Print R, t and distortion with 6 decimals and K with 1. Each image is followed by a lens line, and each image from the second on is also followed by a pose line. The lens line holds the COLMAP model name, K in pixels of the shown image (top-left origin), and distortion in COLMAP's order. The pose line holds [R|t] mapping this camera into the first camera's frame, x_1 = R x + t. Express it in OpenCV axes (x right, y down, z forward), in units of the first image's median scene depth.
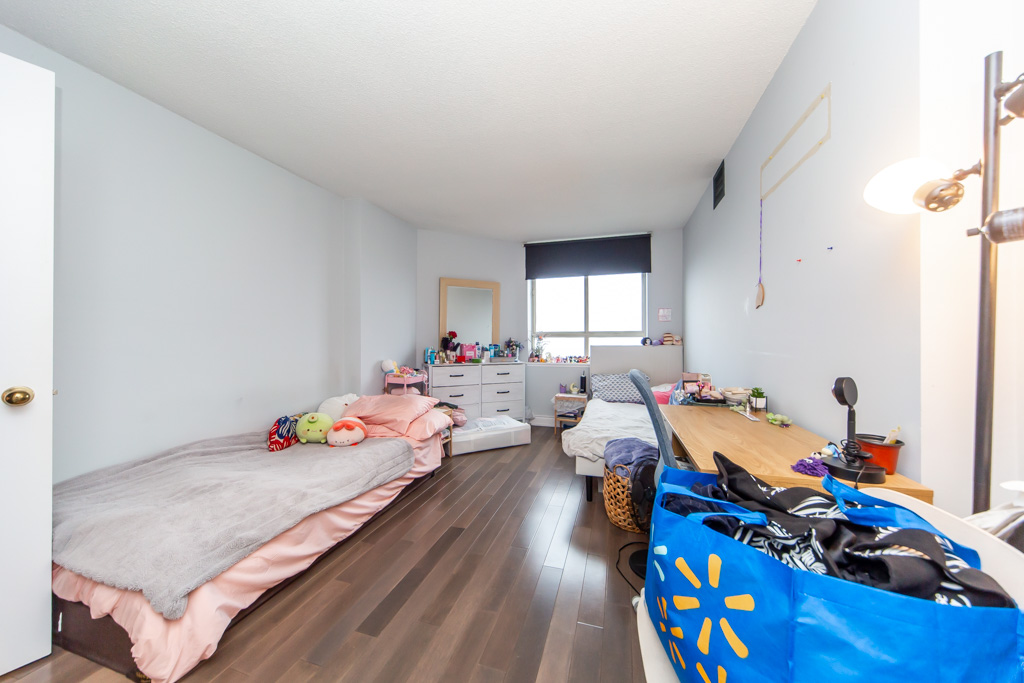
lens RADIAL K [[385.4, 0, 512.0], [0, 385.4, 341.5], [0, 0, 1]] dist [0.001534, 0.000115]
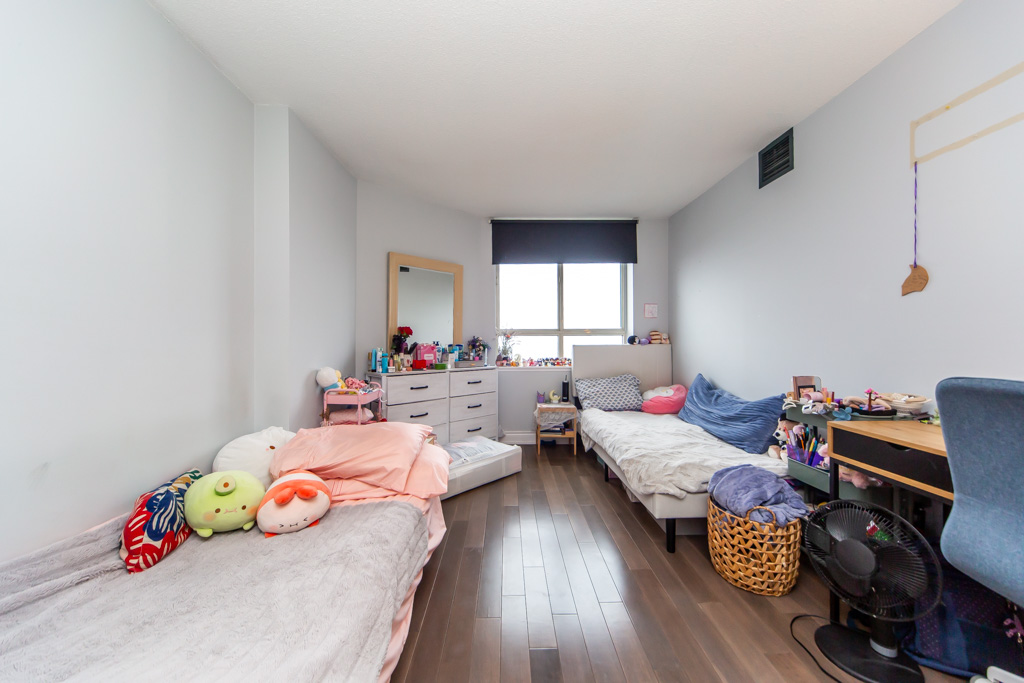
lens RADIAL K [[385.4, 0, 512.0], [0, 385.4, 341.5], [0, 0, 1]] dist [0.001534, 0.000115]
pose [[0.945564, -0.003044, 0.325422, -0.208231], [0.004998, 0.999974, -0.005168, 0.006307], [-0.325397, 0.006513, 0.945555, 0.247834]]
